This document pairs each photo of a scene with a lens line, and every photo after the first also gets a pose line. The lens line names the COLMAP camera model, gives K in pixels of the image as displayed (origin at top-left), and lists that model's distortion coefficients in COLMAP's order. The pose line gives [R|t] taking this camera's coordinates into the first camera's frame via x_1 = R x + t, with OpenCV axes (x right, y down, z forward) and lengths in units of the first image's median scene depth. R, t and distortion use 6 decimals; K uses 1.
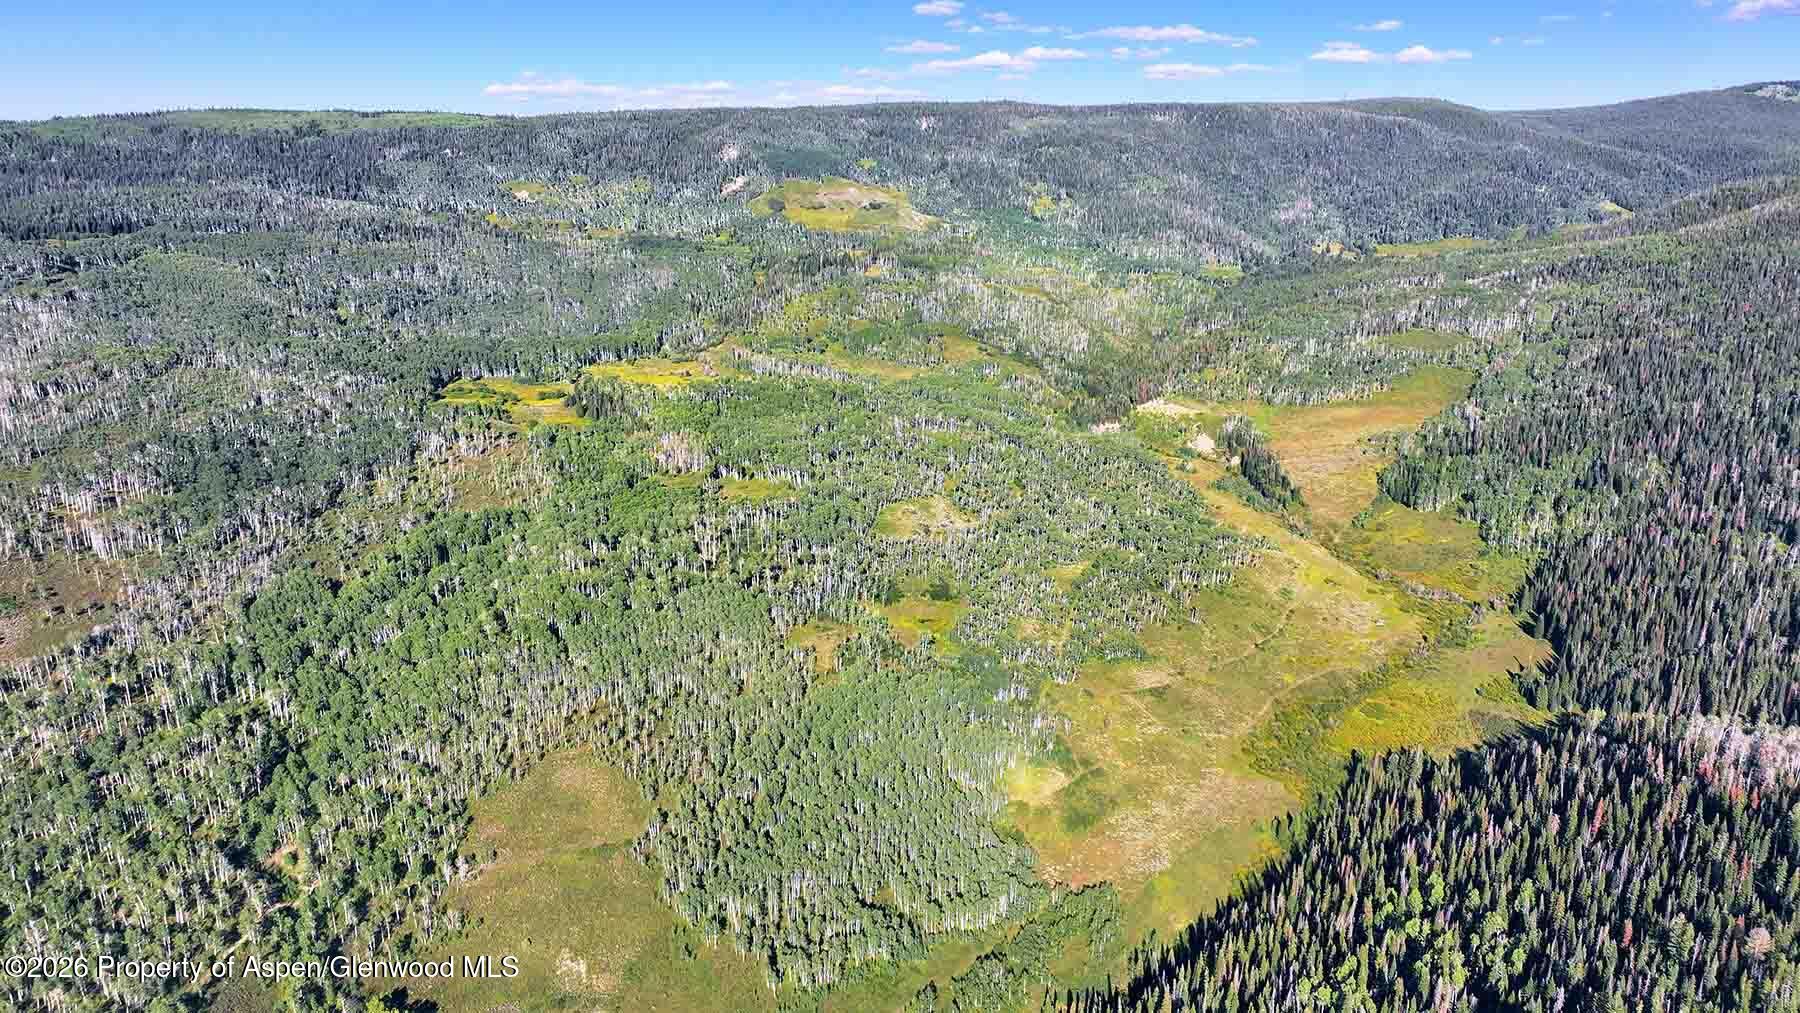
lens RADIAL K [[1313.2, 0, 900.0], [0, 1313.2, 506.5], [0, 0, 1]] dist [-0.004383, -0.003799]
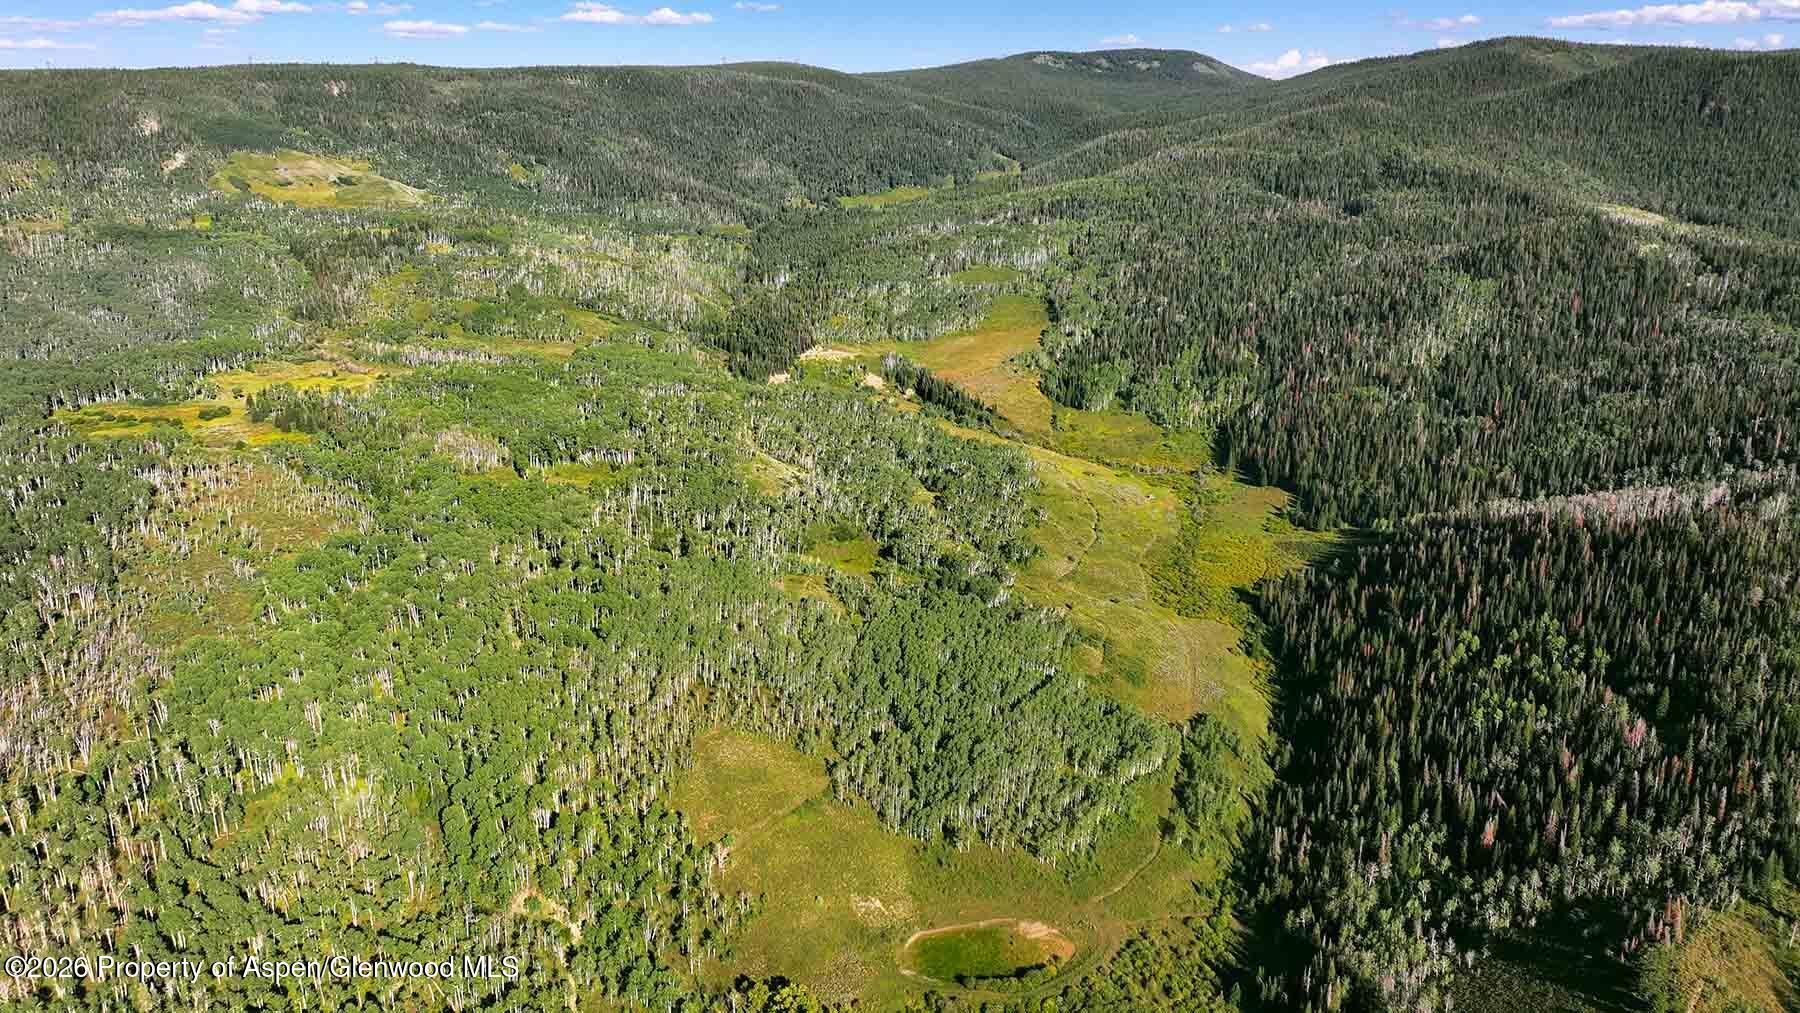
lens RADIAL K [[1313.2, 0, 900.0], [0, 1313.2, 506.5], [0, 0, 1]] dist [-0.004383, -0.003799]
pose [[0.849085, -0.163103, 0.502445, -0.191463], [0.148747, 0.986475, 0.068860, -0.009711], [-0.506881, 0.016269, 0.861863, 0.018829]]
